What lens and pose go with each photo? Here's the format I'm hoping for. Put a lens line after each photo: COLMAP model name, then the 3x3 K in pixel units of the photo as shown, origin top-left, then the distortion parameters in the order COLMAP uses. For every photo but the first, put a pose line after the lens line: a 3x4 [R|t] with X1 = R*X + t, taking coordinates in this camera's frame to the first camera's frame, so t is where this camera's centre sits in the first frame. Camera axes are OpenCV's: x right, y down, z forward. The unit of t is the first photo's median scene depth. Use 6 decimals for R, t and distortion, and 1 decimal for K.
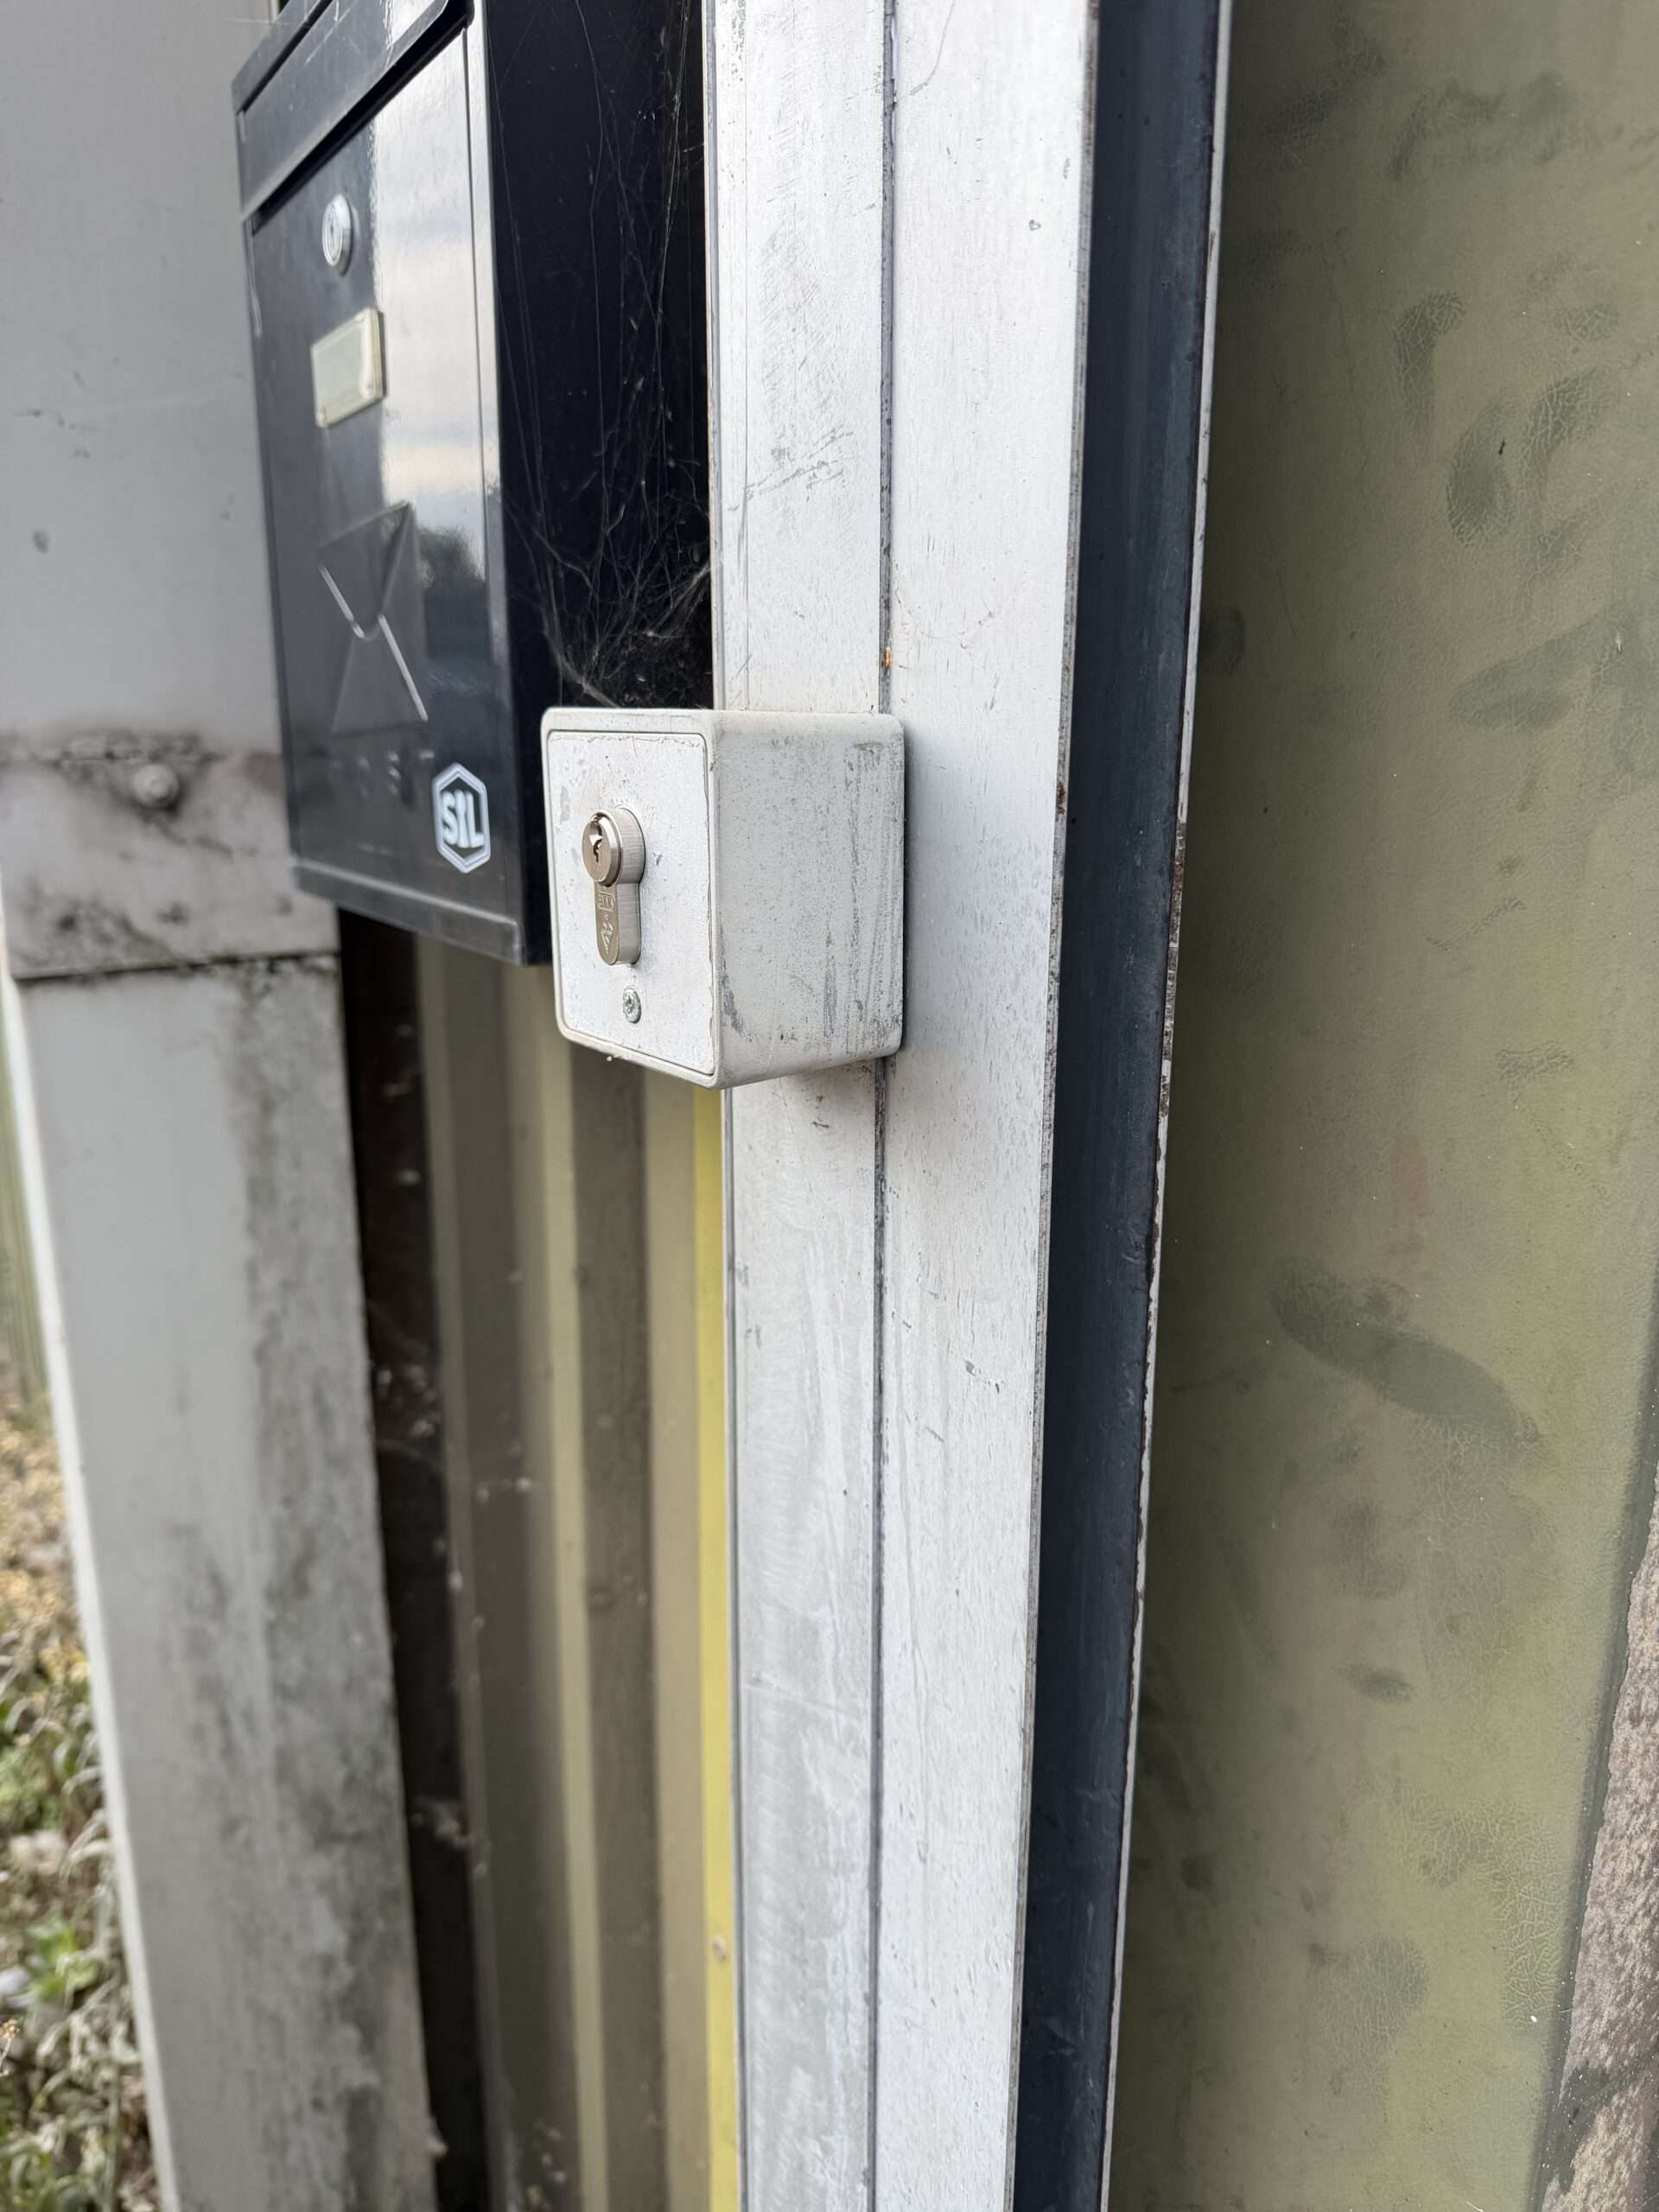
lens RADIAL K [[1575.8, 0, 831.1], [0, 1575.8, 1094.4], [0, 0, 1]] dist [0.036353, -0.066144]
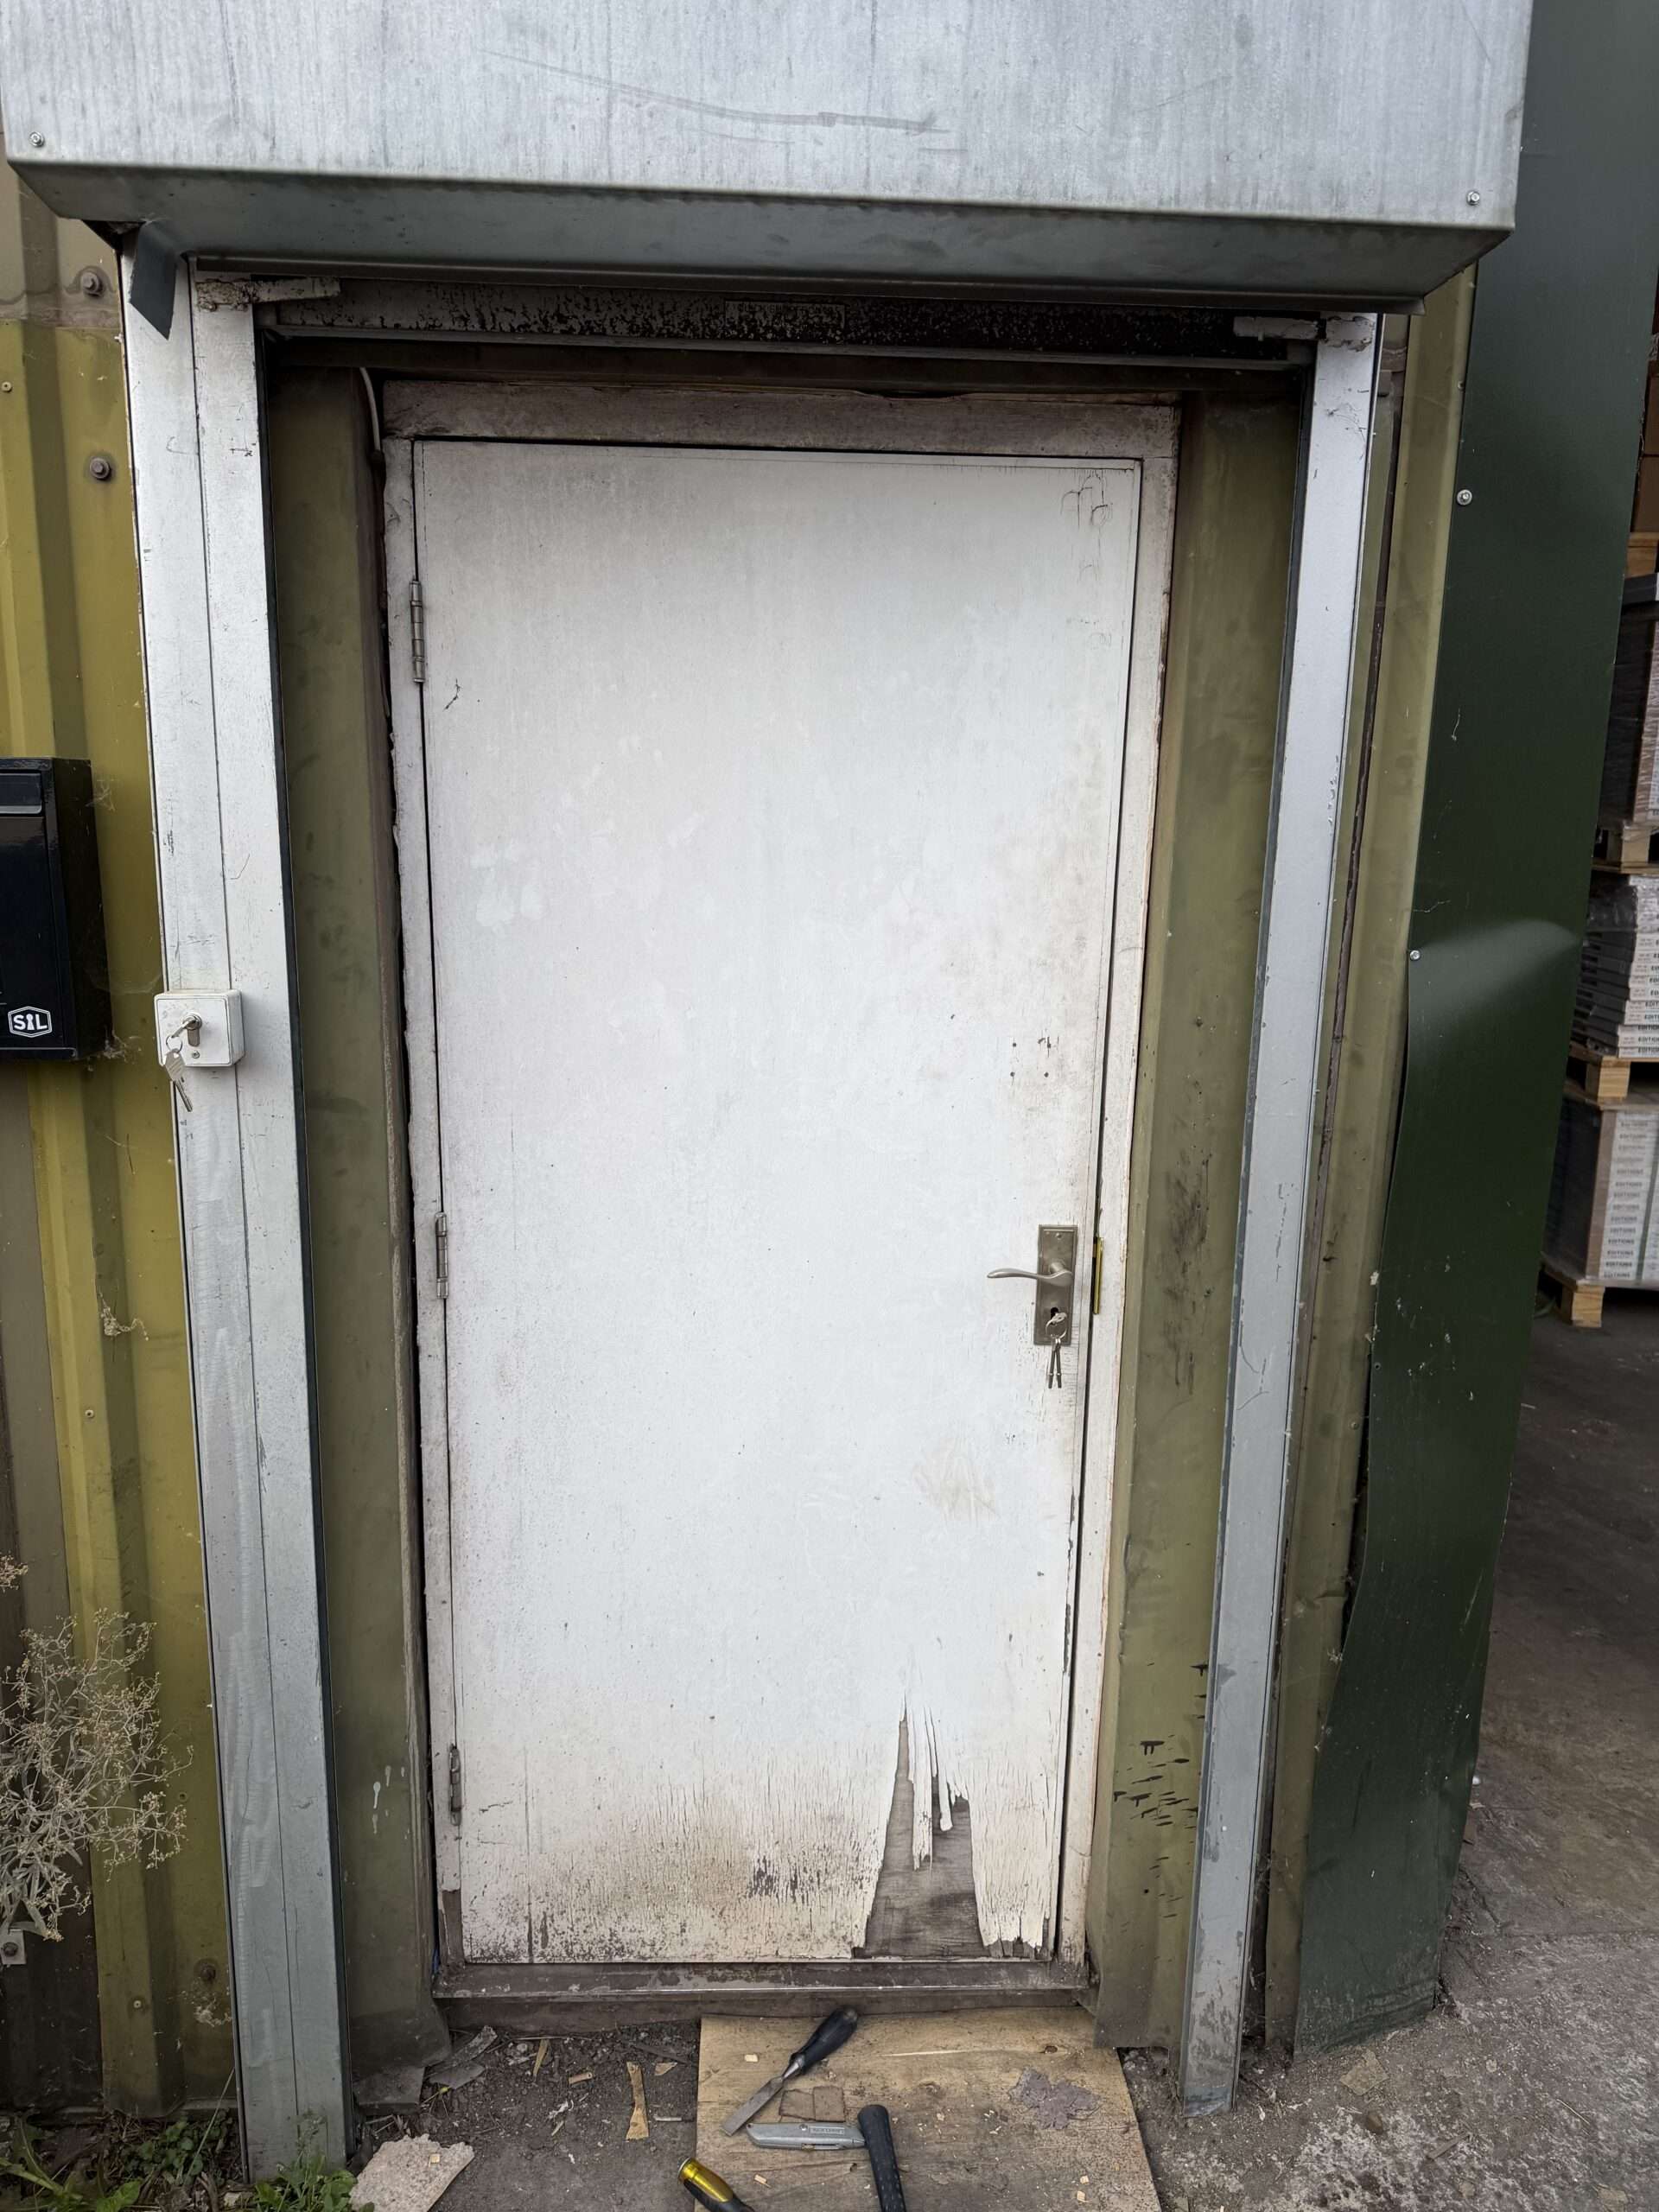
lens RADIAL K [[1475.7, 0, 817.6], [0, 1475.7, 1087.2], [0, 0, 1]] dist [0.032258, -0.015626]
pose [[0.516104, -0.161832, 0.841098, -2.853429], [0.192222, 0.978824, 0.070382, 0.082686], [-0.834678, 0.125353, 0.536283, -2.868567]]
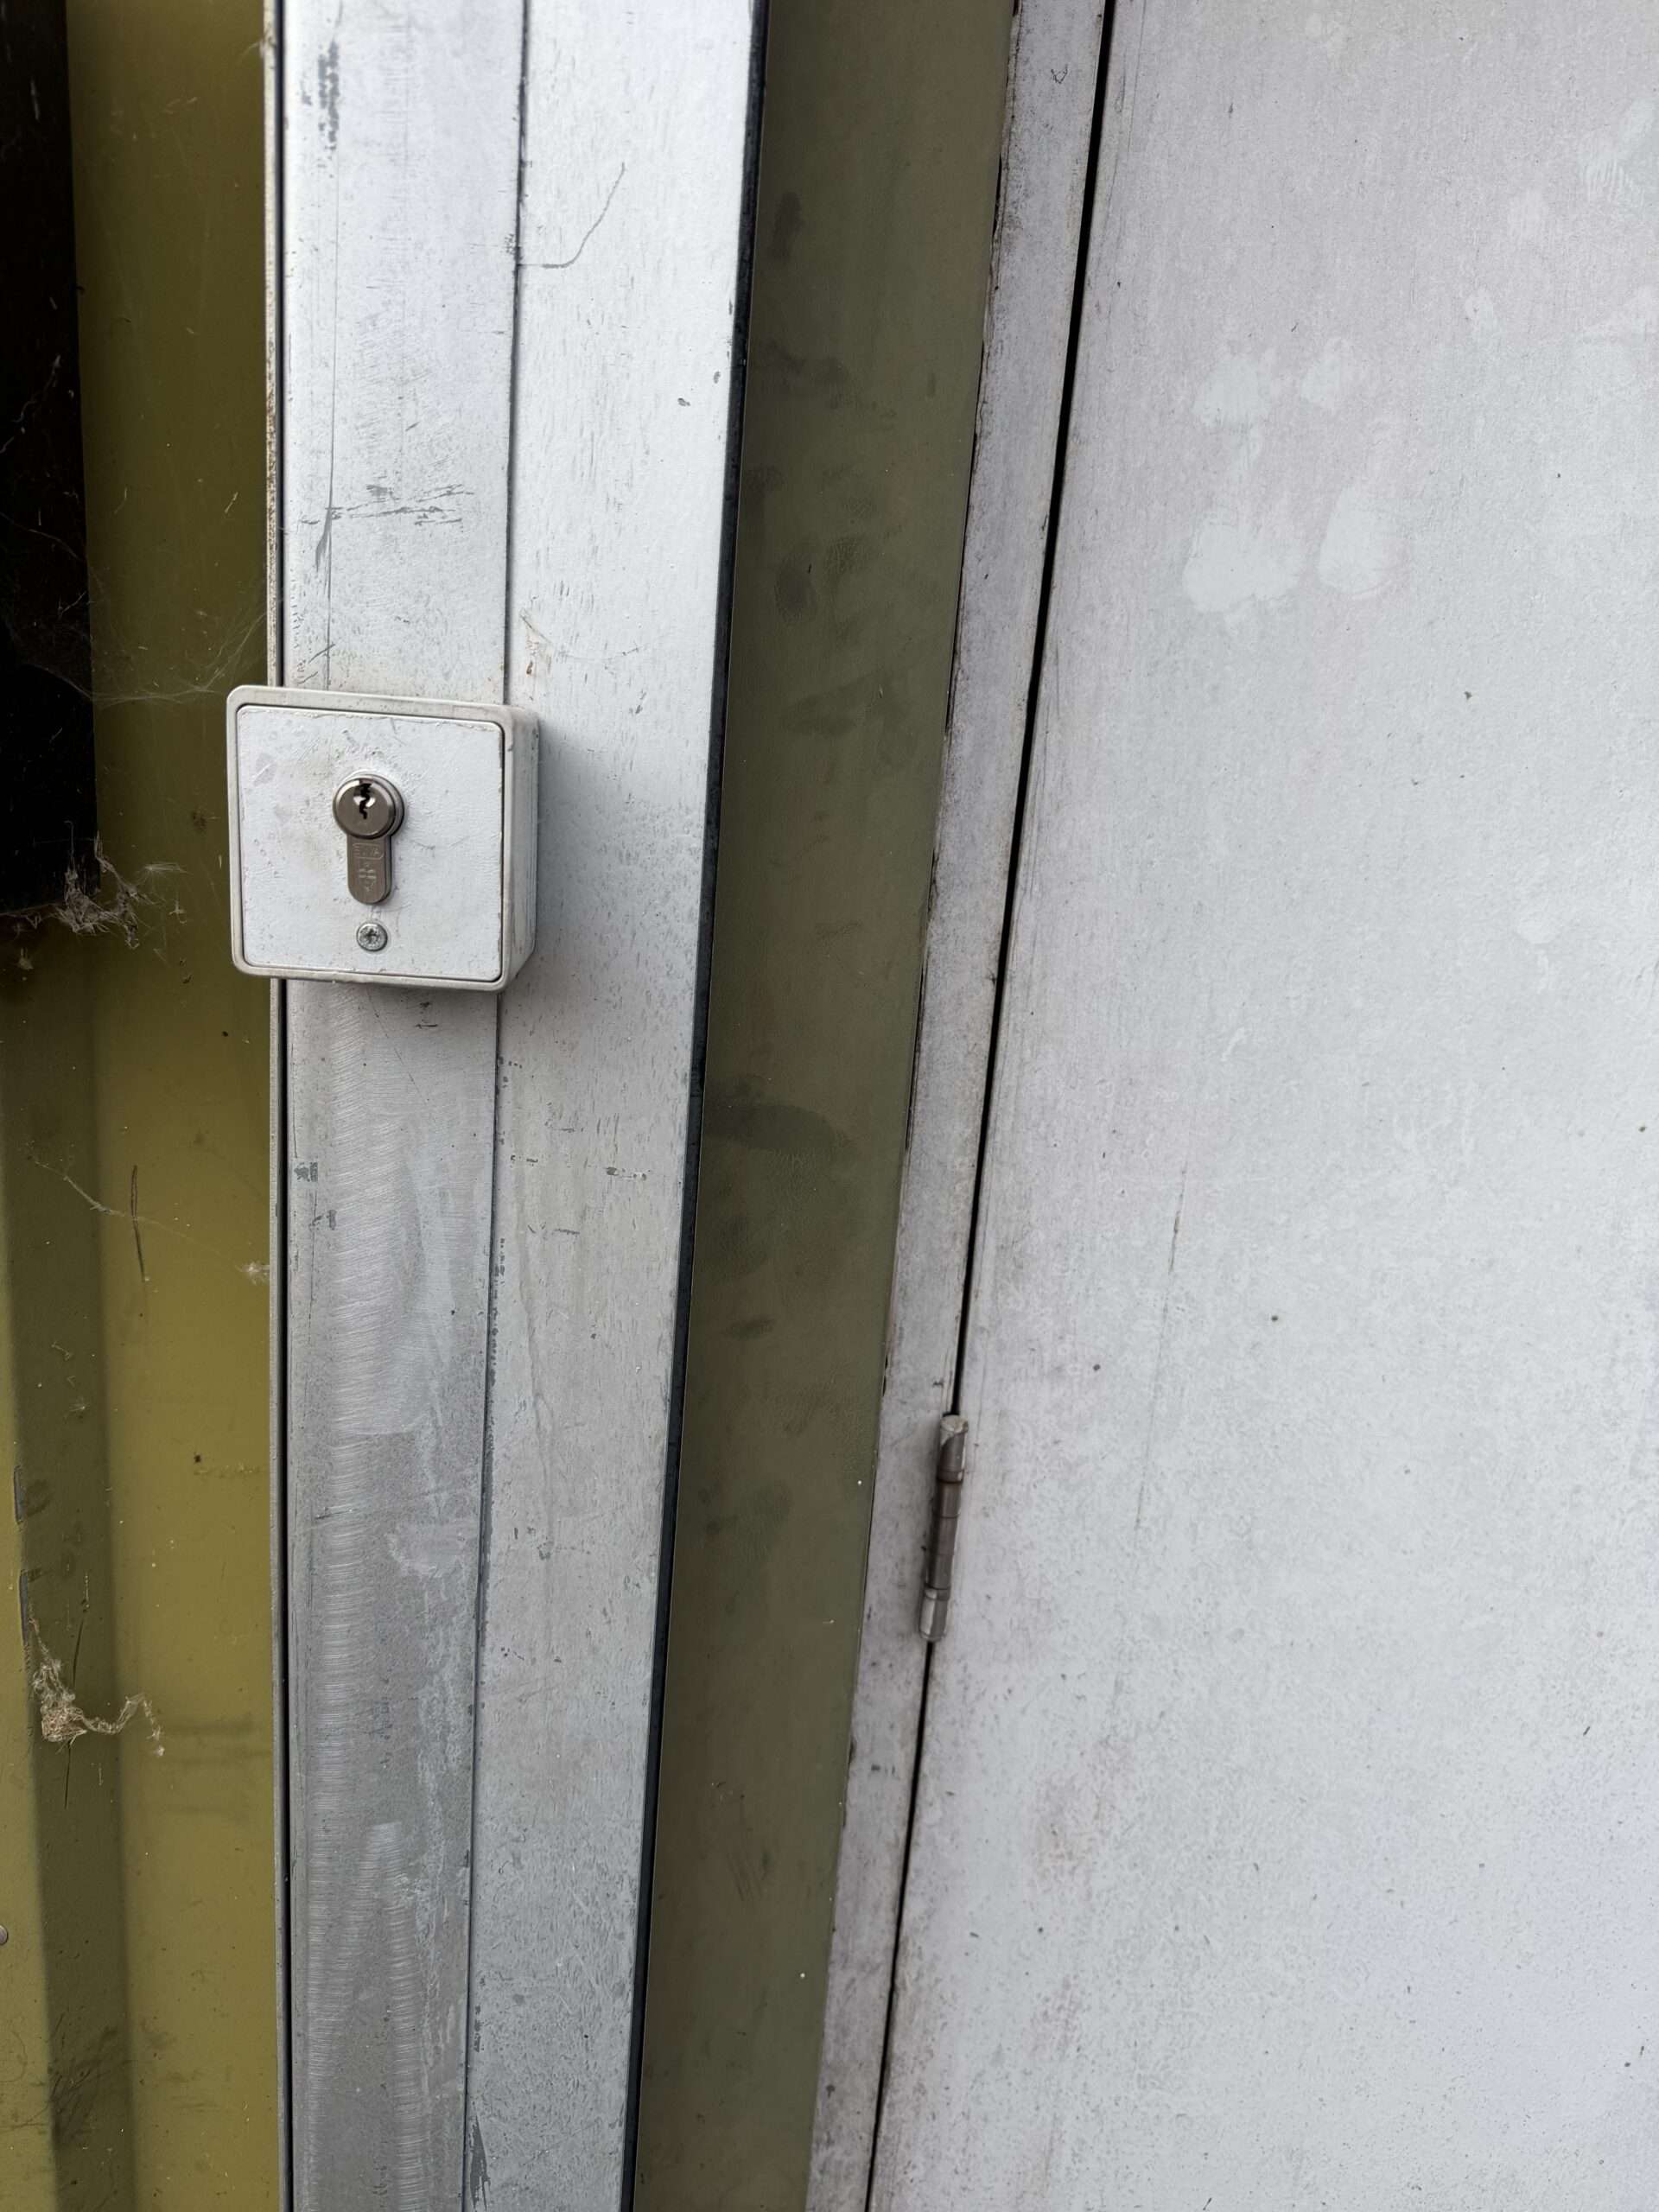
lens RADIAL K [[1575.8, 0, 813.7], [0, 1575.8, 1102.4], [0, 0, 1]] dist [0.036353, -0.066144]
pose [[0.577329, -0.163704, 0.799933, -0.908947], [0.124159, 0.985904, 0.112154, -0.025478], [-0.807017, 0.034569, 0.589516, 0.002064]]
